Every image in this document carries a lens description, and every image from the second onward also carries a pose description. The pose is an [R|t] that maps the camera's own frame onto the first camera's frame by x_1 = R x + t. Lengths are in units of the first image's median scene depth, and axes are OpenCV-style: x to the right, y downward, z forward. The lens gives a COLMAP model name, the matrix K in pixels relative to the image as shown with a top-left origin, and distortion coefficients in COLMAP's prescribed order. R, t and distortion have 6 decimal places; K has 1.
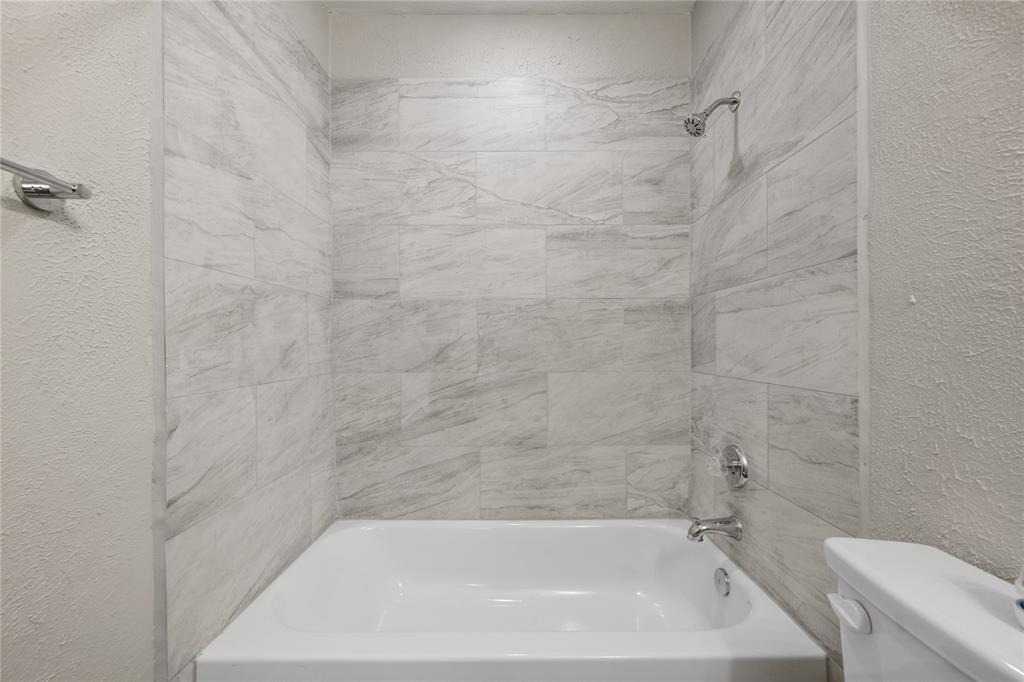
lens RADIAL K [[404.9, 0, 508.5], [0, 404.9, 341.9], [0, 0, 1]] dist [-0.000131, 0.000308]
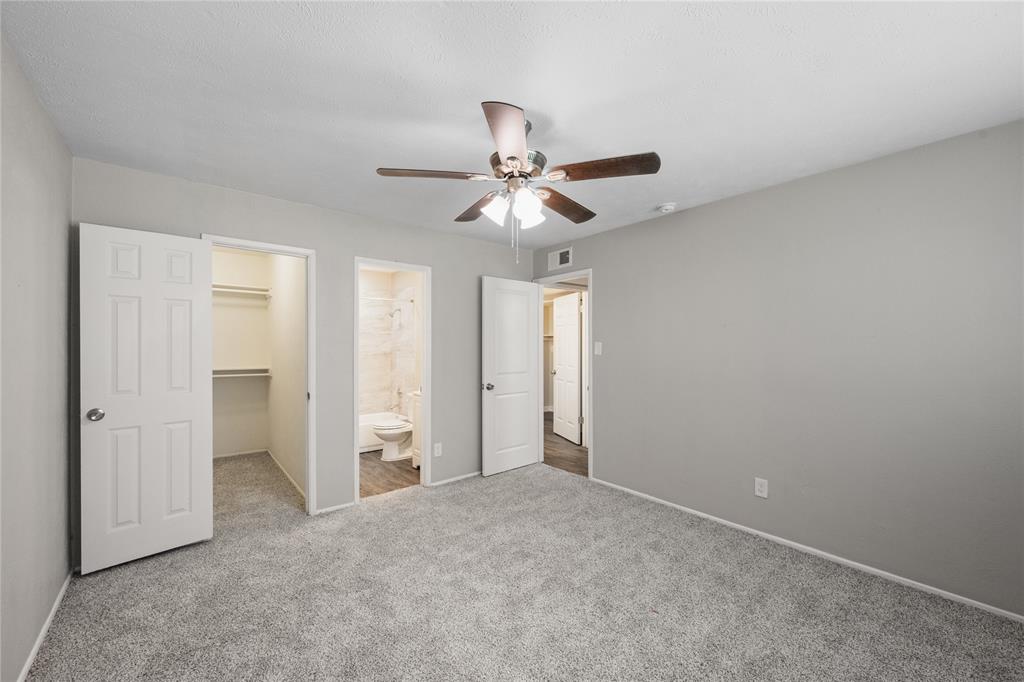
lens RADIAL K [[404.9, 0, 509.2], [0, 404.9, 342.2], [0, 0, 1]] dist [-0.000131, 0.000308]
pose [[0.768388, 0.007115, 0.639945, -1.186618], [-0.007439, 0.999970, -0.002185, -0.210172], [-0.639941, -0.003082, 0.768418, -2.770882]]
